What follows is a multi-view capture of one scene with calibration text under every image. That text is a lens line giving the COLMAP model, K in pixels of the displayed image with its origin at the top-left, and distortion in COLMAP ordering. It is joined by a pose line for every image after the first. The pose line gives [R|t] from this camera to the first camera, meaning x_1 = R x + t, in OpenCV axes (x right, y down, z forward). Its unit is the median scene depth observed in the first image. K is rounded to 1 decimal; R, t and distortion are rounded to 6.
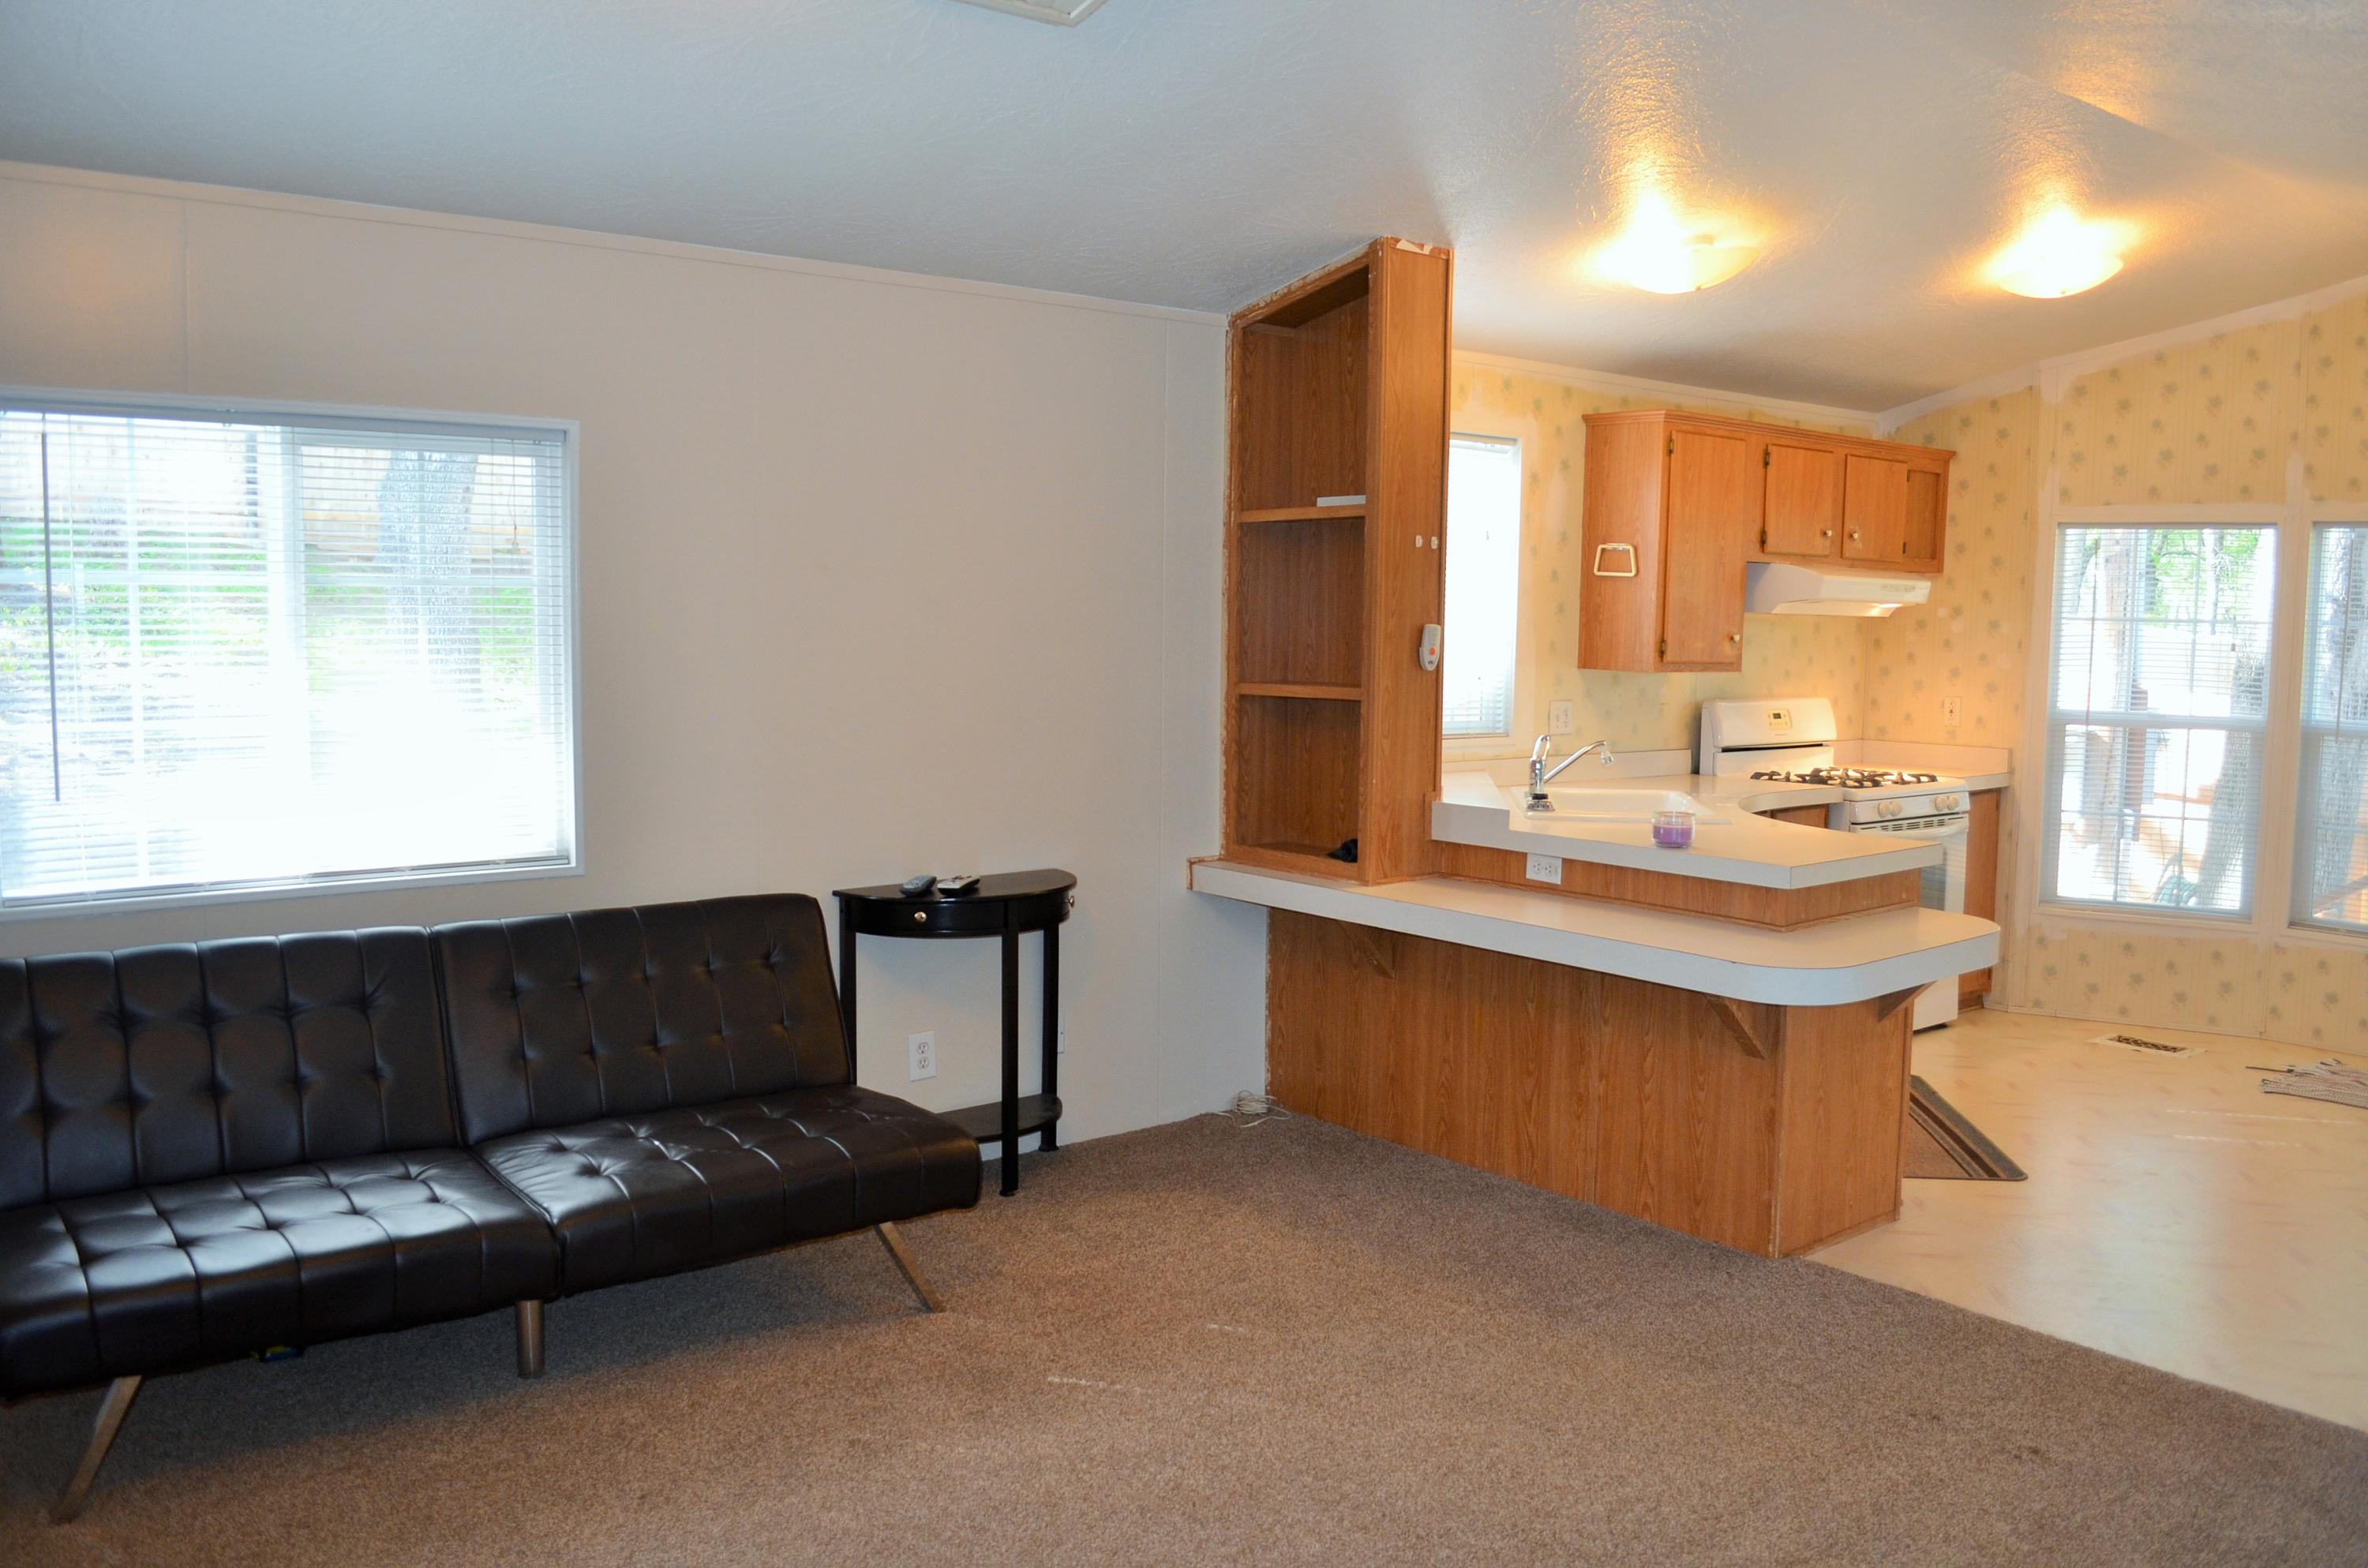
lens RADIAL K [[1846.7, 0, 1193.2], [0, 1846.7, 787.0], [0, 0, 1]] dist [-0.088770, 0.011688]
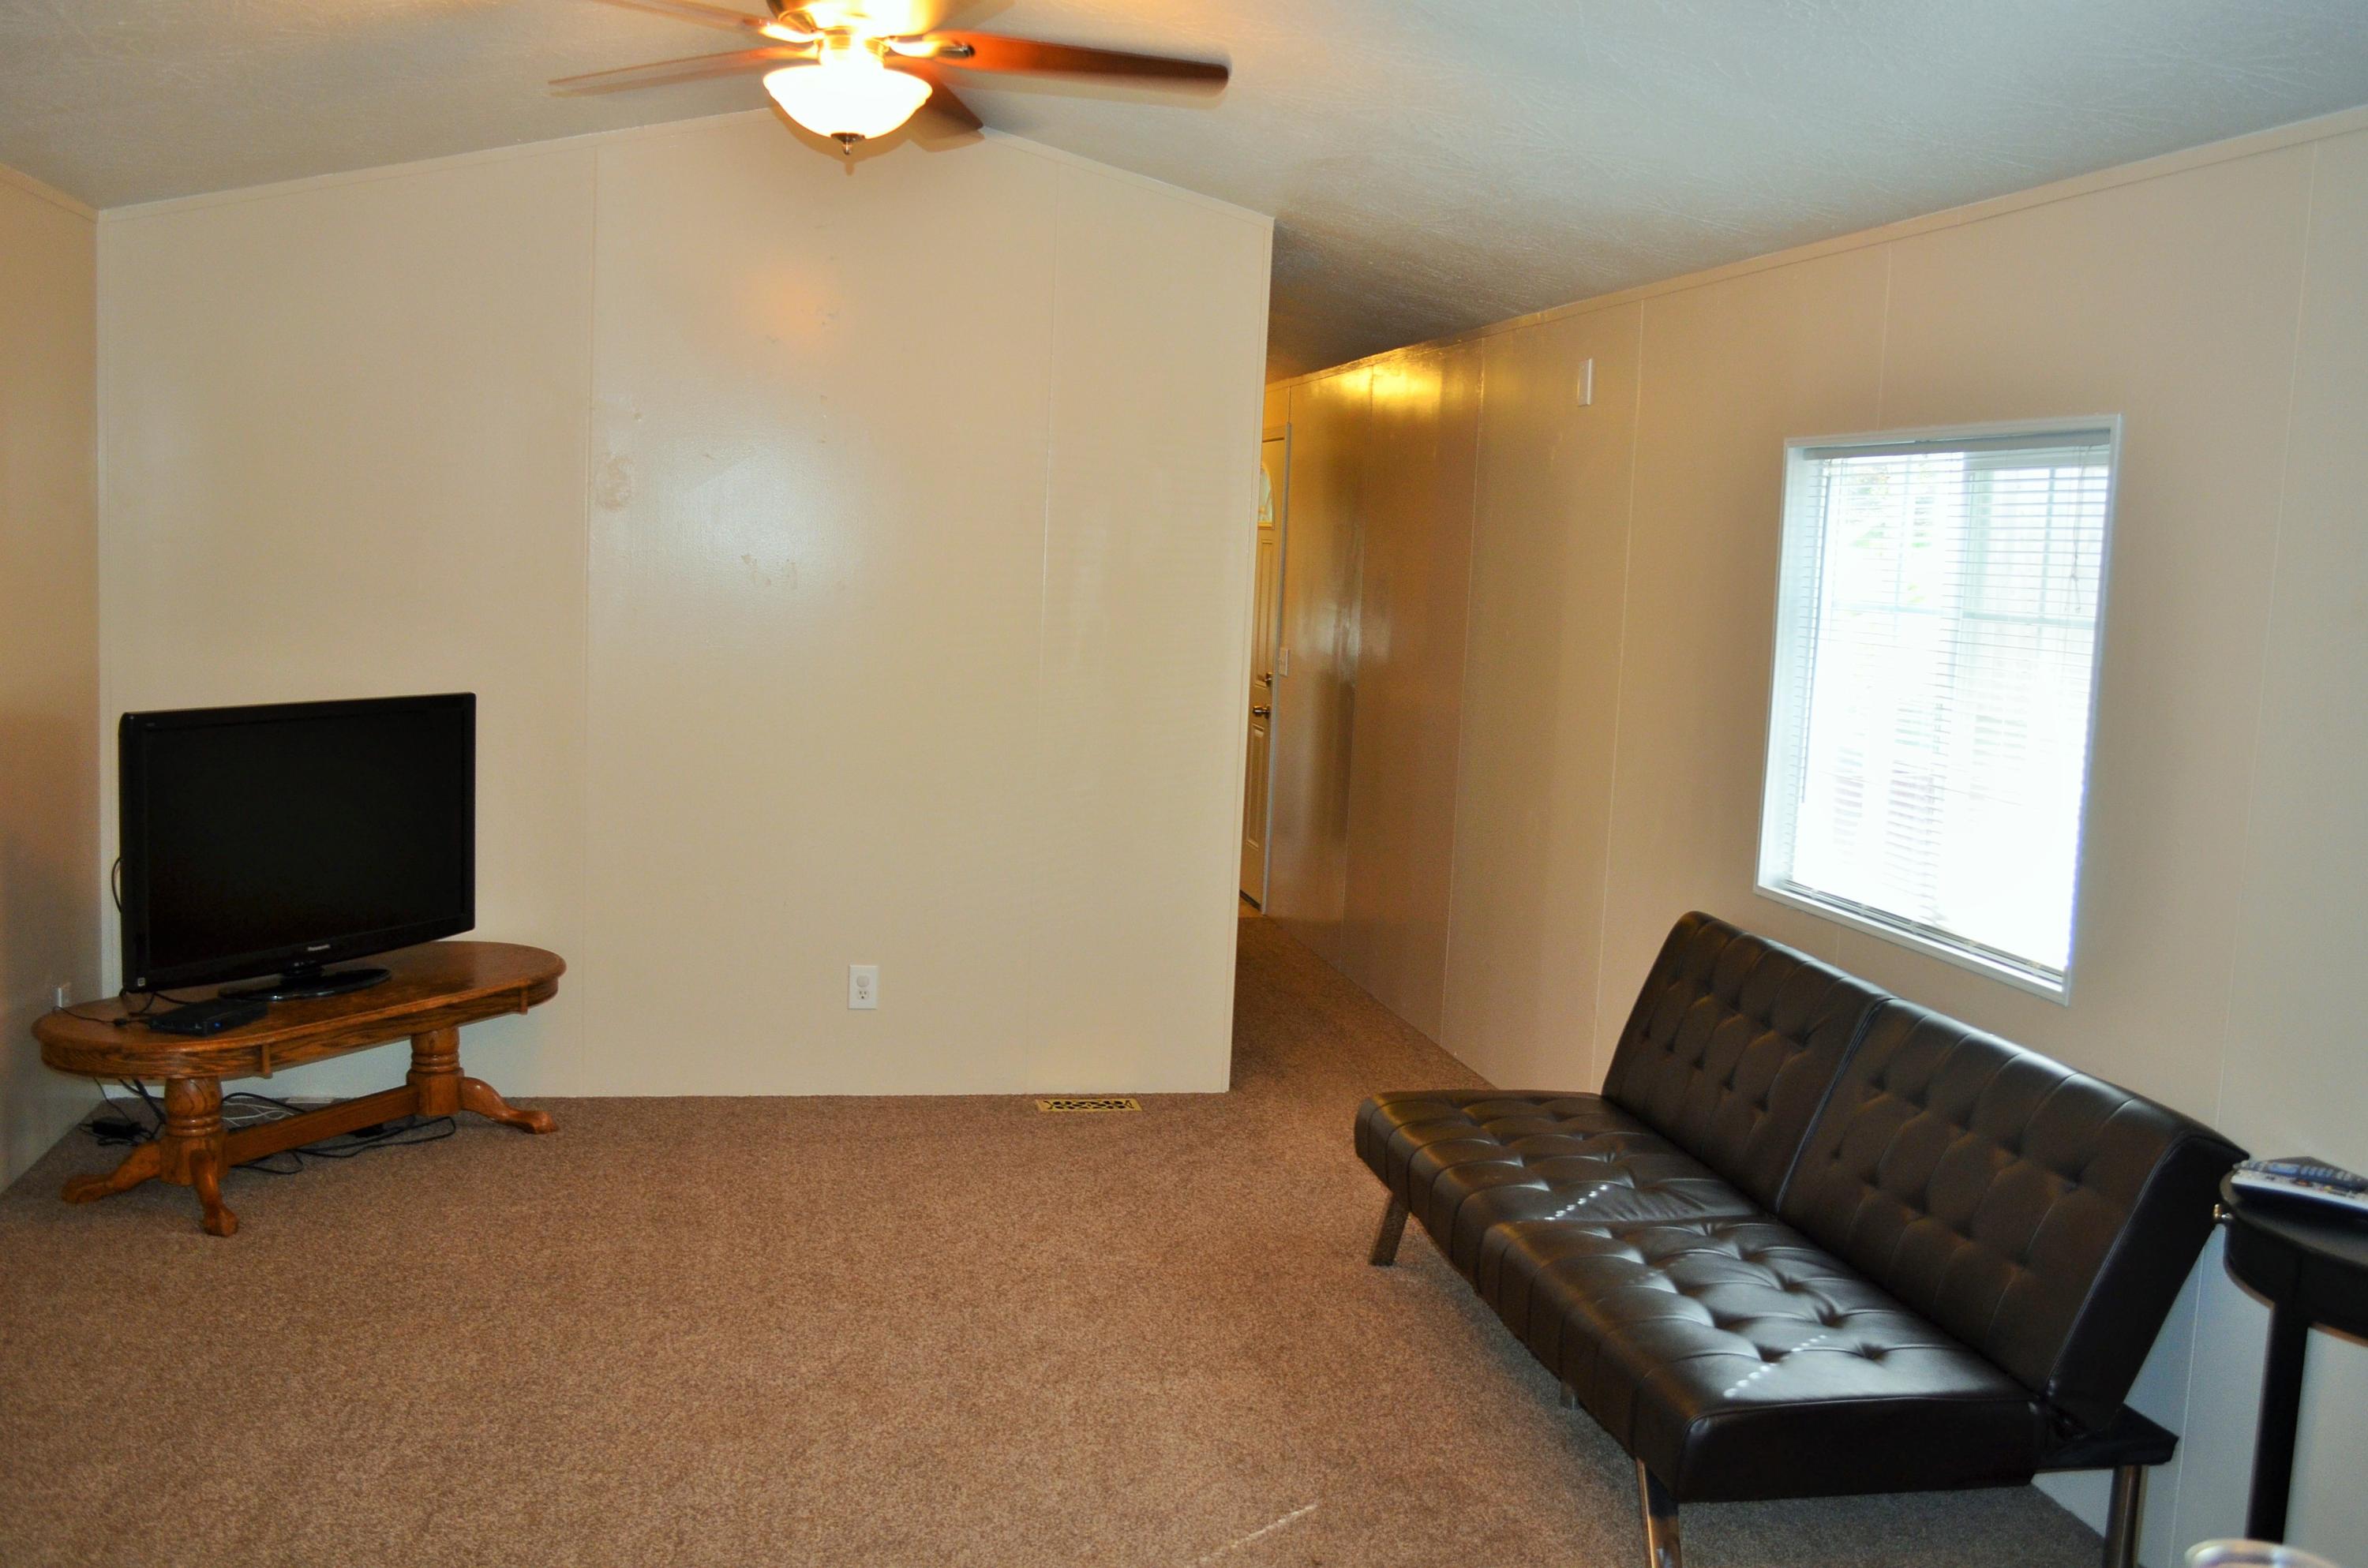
lens RADIAL K [[2168.4, 0, 1181.7], [0, 2168.4, 792.3], [0, 0, 1]] dist [-0.064595, 0.000000]
pose [[-0.439257, 0.072245, -0.895452, 0.419624], [-0.129755, 0.981207, 0.142814, -0.080468], [0.888941, 0.178922, -0.421628, 0.691073]]
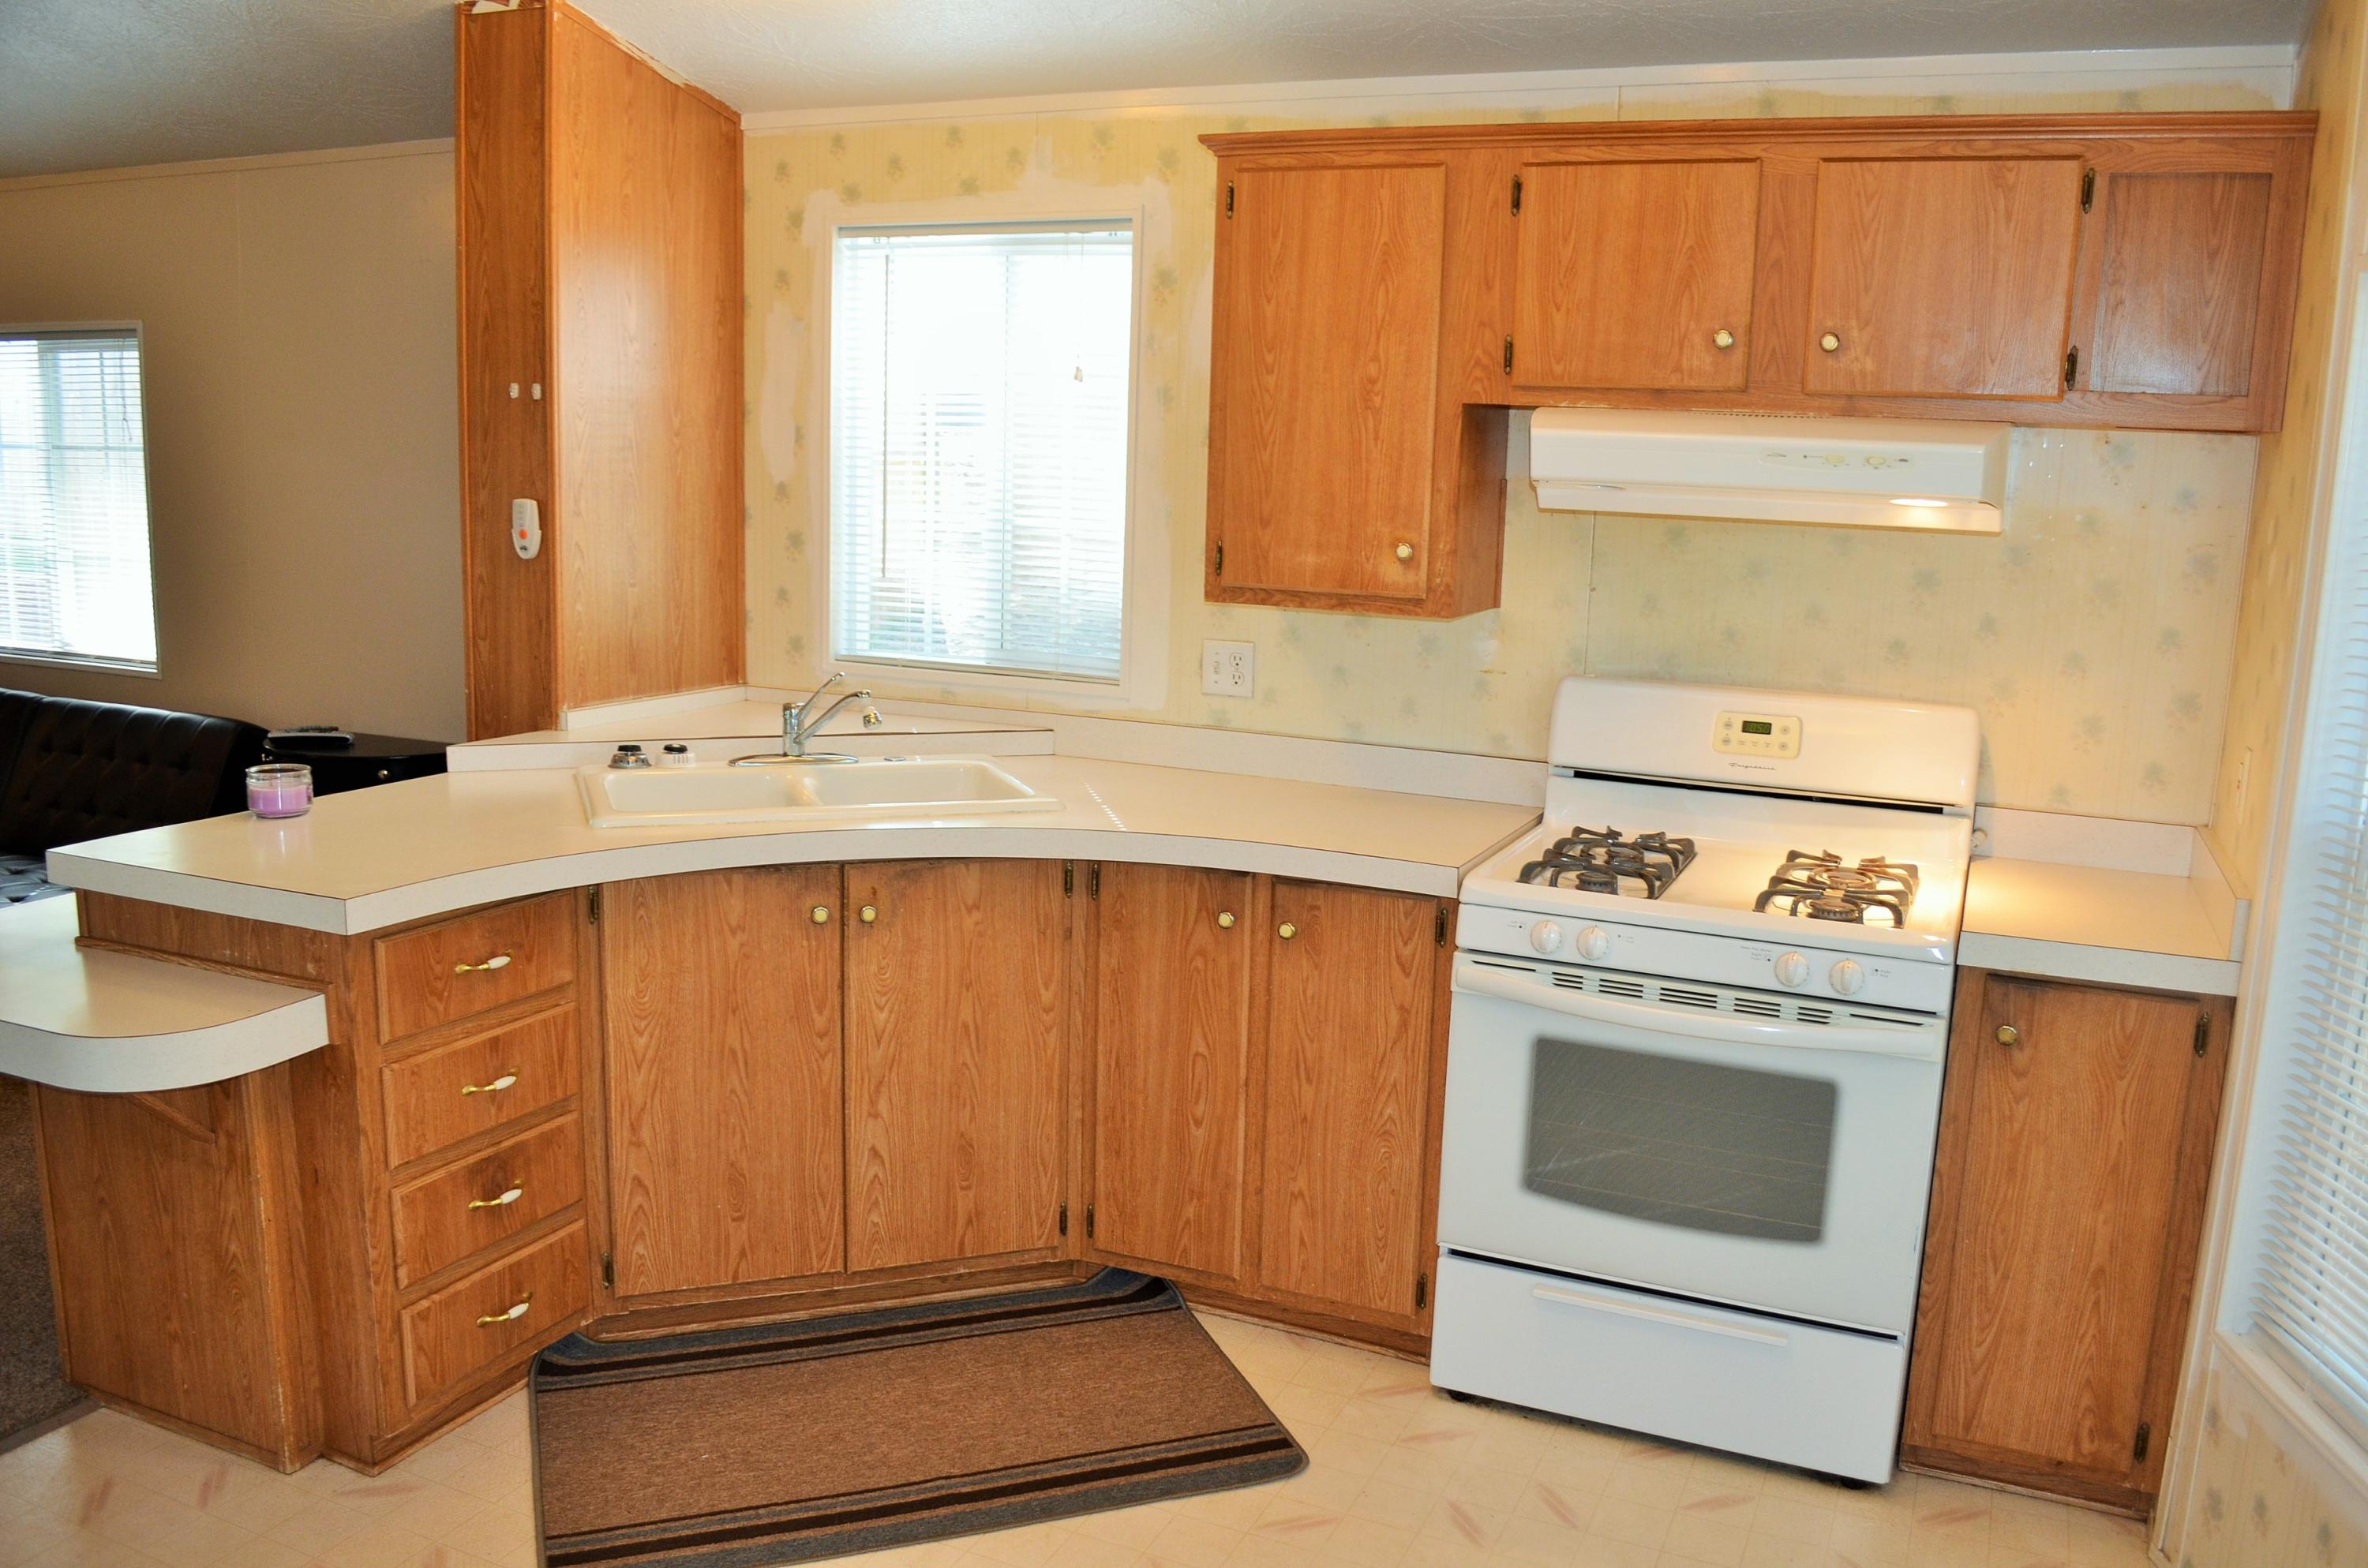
lens RADIAL K [[1846.7, 0, 1177.8], [0, 1846.7, 796.1], [0, 0, 1]] dist [-0.088770, 0.011688]
pose [[0.466437, 0.162076, -0.869579, 0.729887], [-0.107214, 0.986181, 0.126300, -0.071381], [0.878033, 0.034320, 0.477368, 0.688128]]
